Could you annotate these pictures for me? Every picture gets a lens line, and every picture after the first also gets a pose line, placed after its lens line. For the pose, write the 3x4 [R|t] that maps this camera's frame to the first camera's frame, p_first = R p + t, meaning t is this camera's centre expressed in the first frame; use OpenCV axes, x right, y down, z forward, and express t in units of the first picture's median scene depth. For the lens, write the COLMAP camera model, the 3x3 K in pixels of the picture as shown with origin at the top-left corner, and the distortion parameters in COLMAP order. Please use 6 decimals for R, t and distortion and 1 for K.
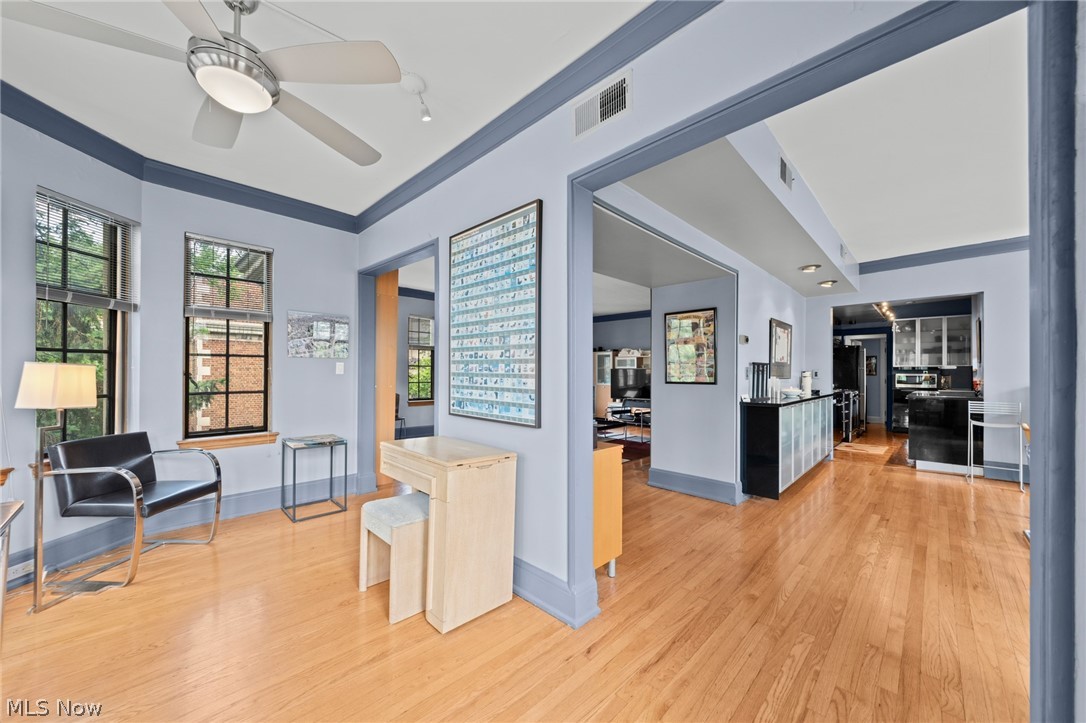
lens RADIAL K [[396.9, 0, 544.9], [0, 396.9, 373.3], [0, 0, 1]] dist [-0.000278, -0.000029]
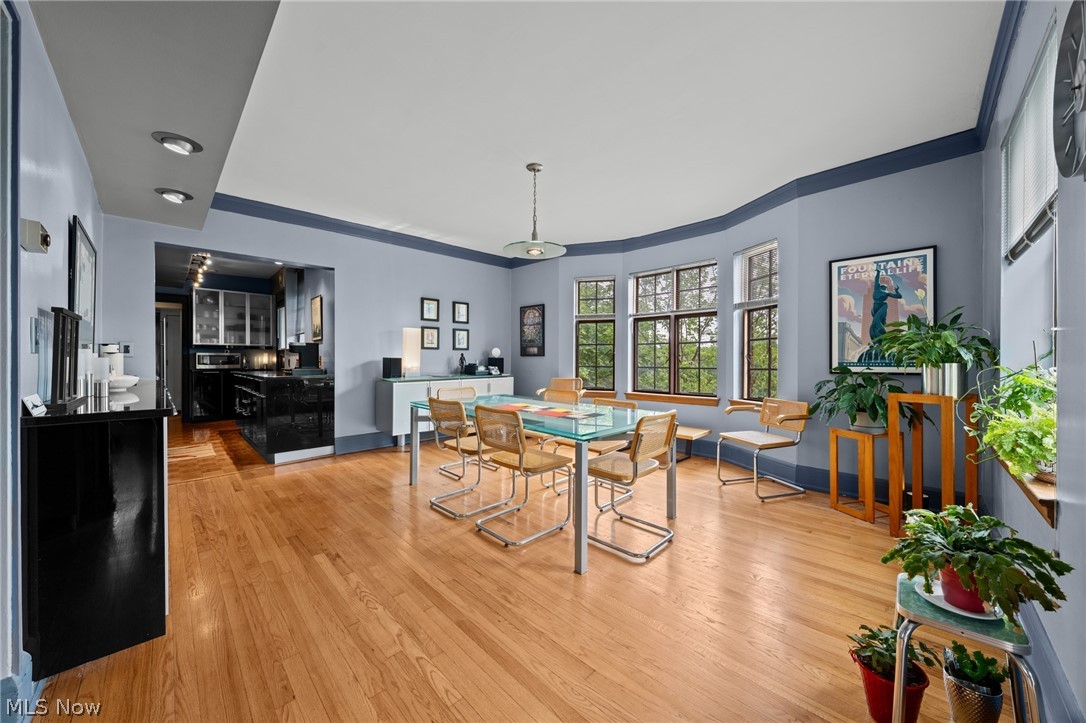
lens RADIAL K [[381.6, 0, 550.2], [0, 381.6, 359.3], [0, 0, 1]] dist [-0.000565, -0.000082]
pose [[-0.002034, -0.004604, 0.999987, 0.084912], [-0.003536, 0.999983, 0.004597, 0.009253], [-0.999992, -0.003526, -0.002050, 0.271604]]
